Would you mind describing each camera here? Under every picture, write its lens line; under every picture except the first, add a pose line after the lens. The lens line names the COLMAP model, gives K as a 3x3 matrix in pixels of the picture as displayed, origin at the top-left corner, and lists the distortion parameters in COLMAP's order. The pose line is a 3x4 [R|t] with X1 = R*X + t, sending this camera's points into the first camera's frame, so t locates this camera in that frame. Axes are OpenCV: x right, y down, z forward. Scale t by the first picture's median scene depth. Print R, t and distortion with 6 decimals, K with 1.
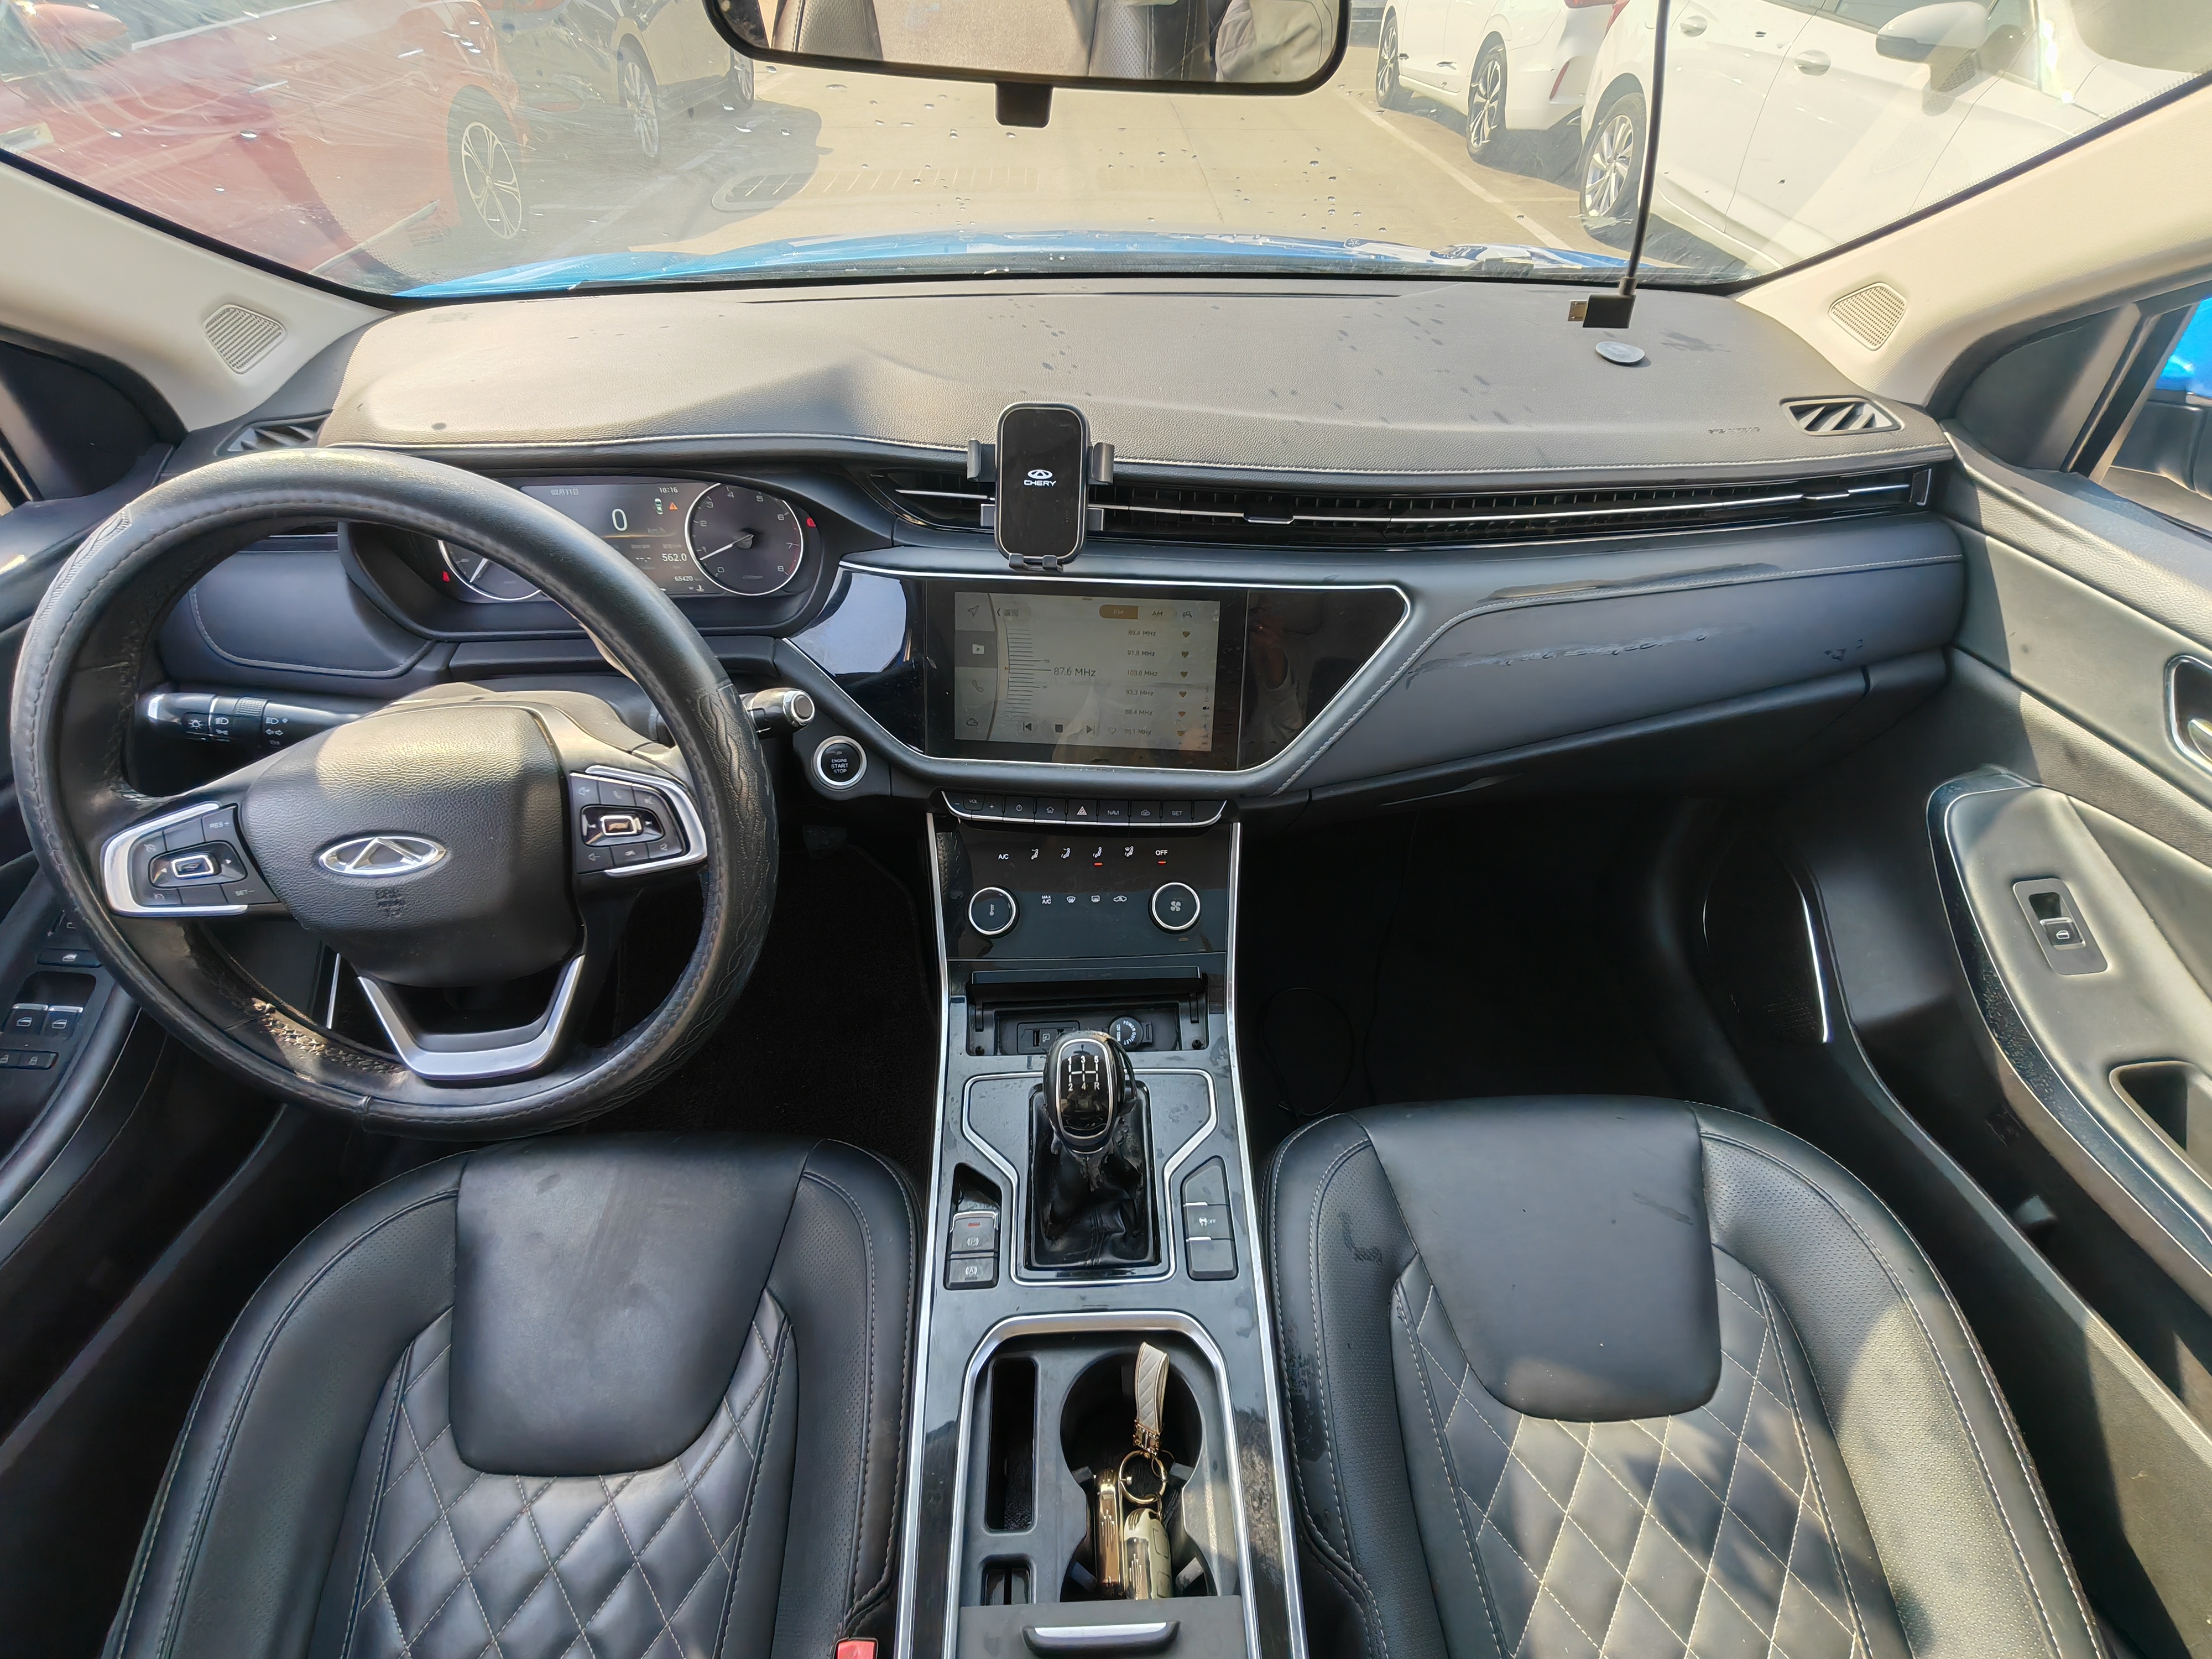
lens RADIAL K [[1002.9, 0, 1106.0], [0, 1002.9, 829.5], [0, 0, 1]] dist [0.000972, 0.000945]
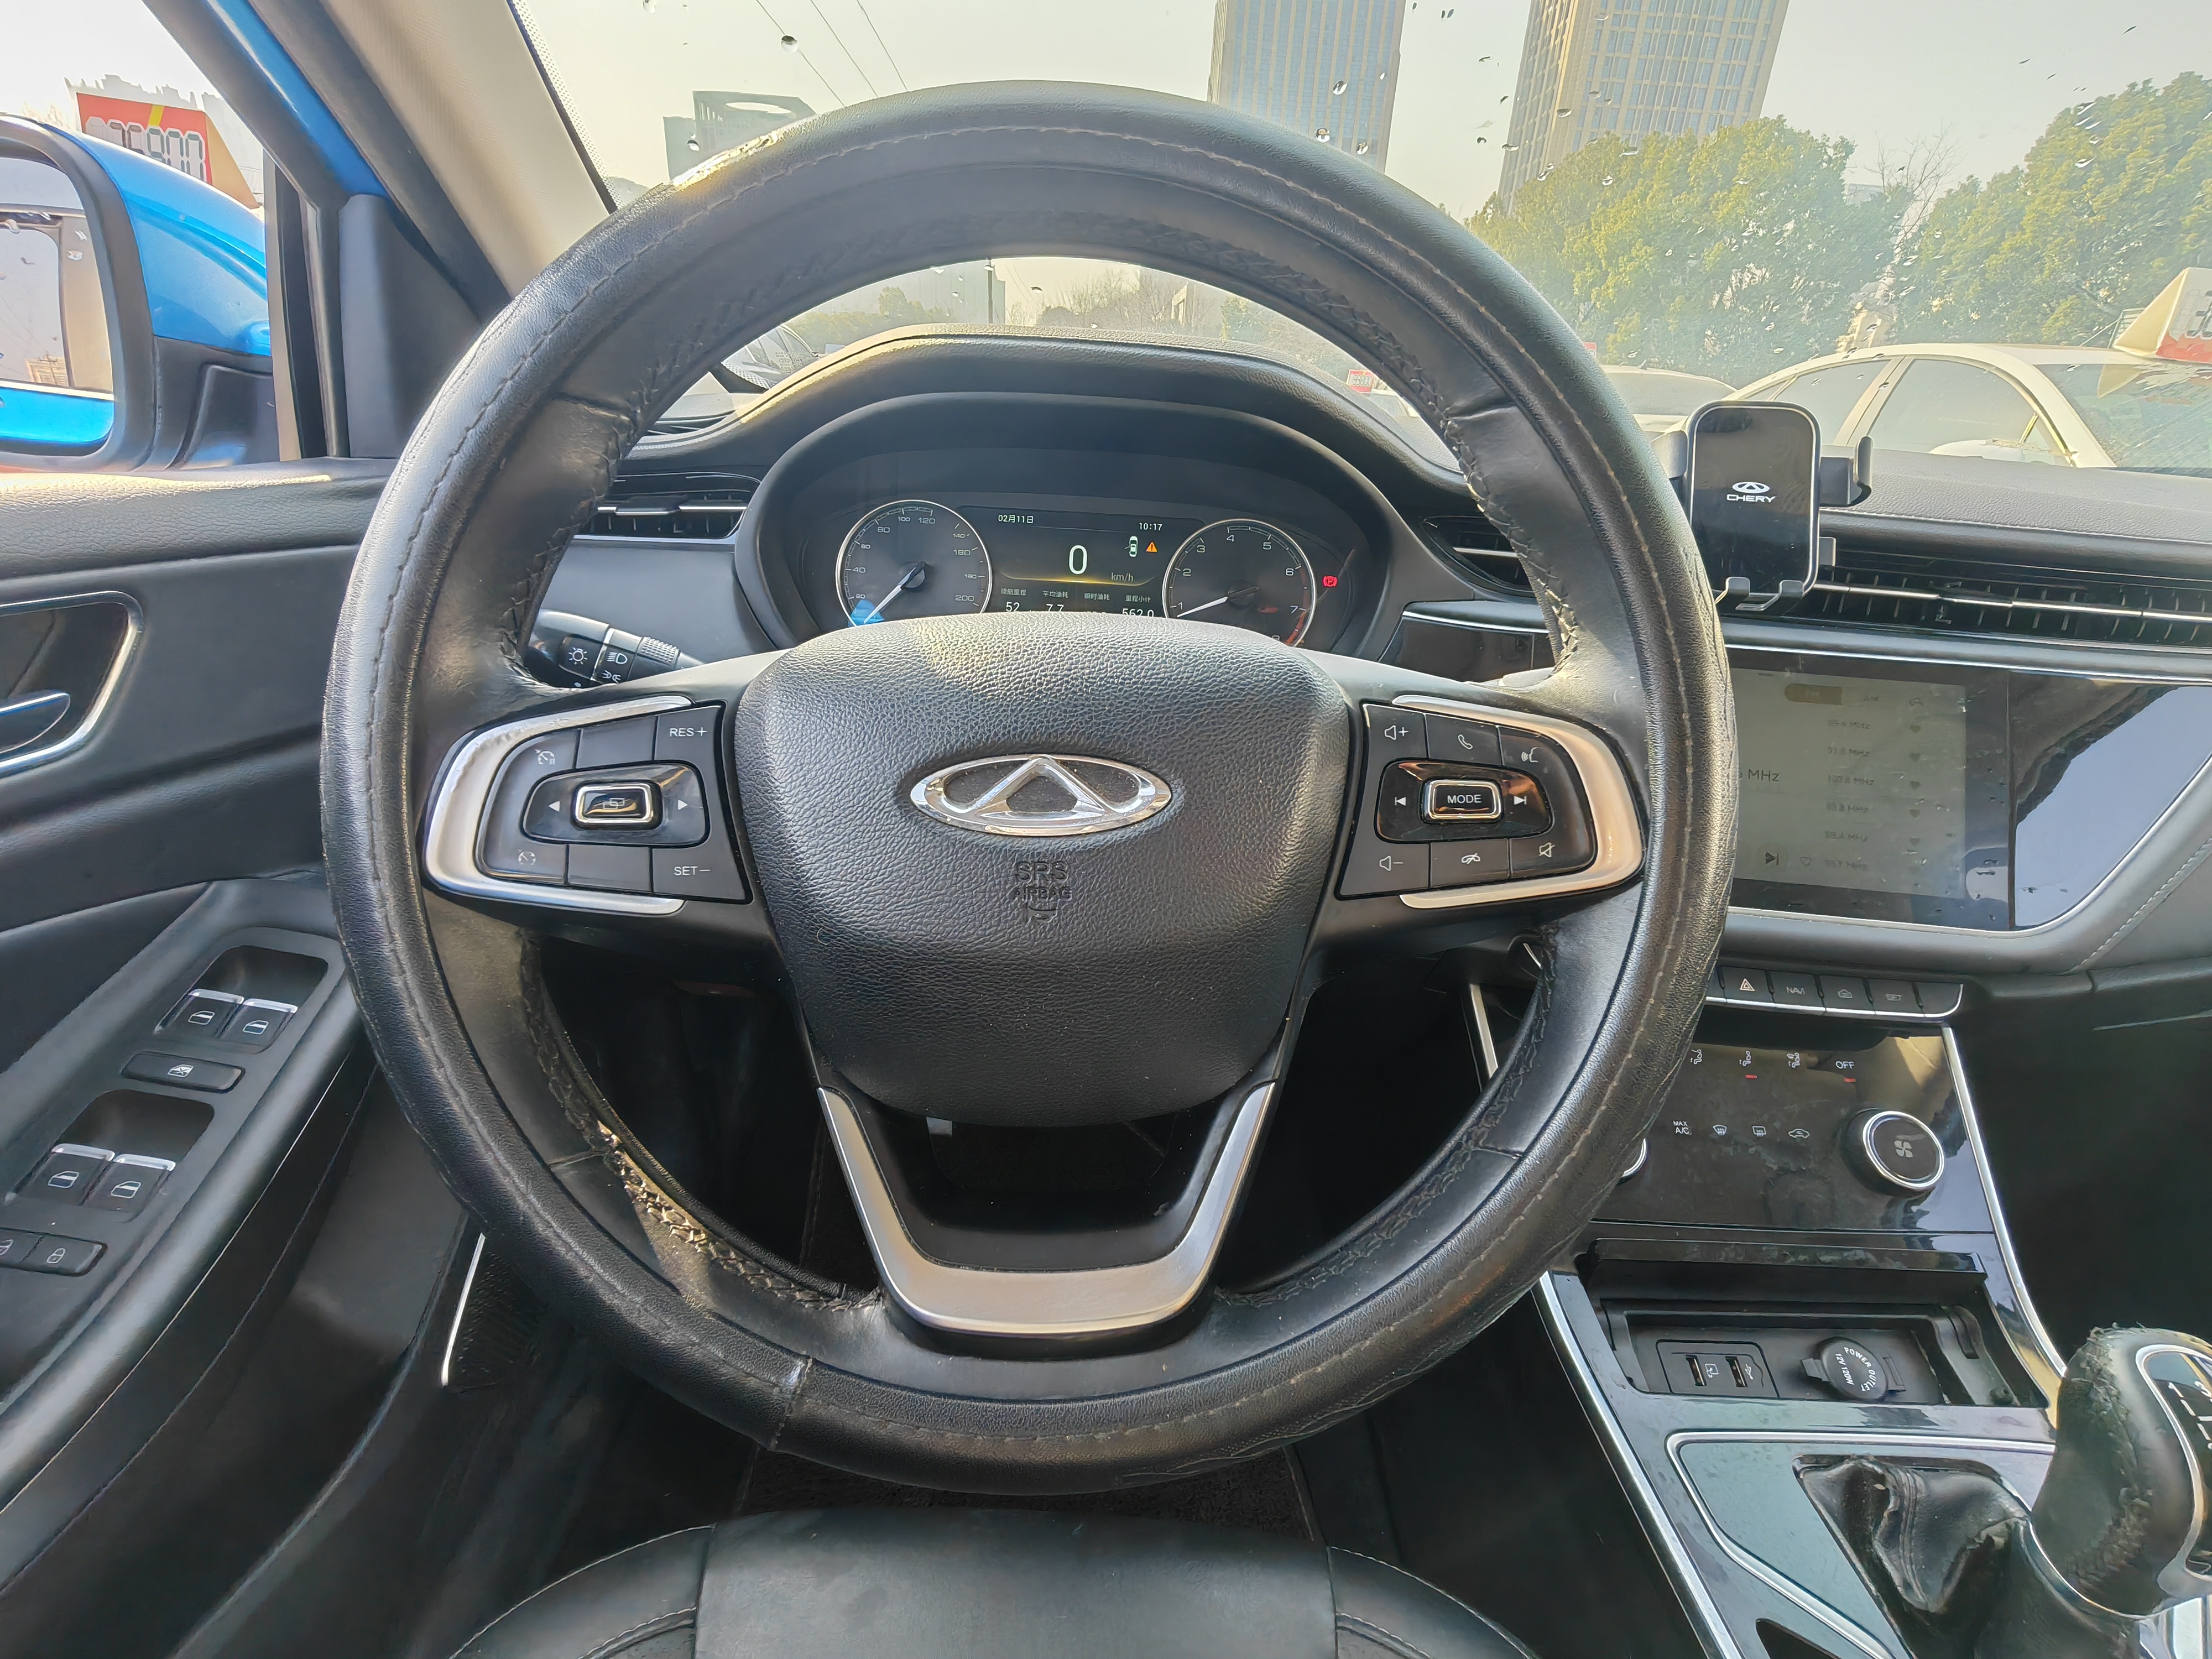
lens RADIAL K [[1002.9, 0, 1106.0], [0, 1002.9, 829.5], [0, 0, 1]] dist [0.000972, 0.000945]
pose [[0.997670, 0.068175, -0.002514, -0.540963], [-0.065117, 0.940643, -0.333092, 0.159607], [-0.020344, 0.332480, 0.942891, 0.429288]]
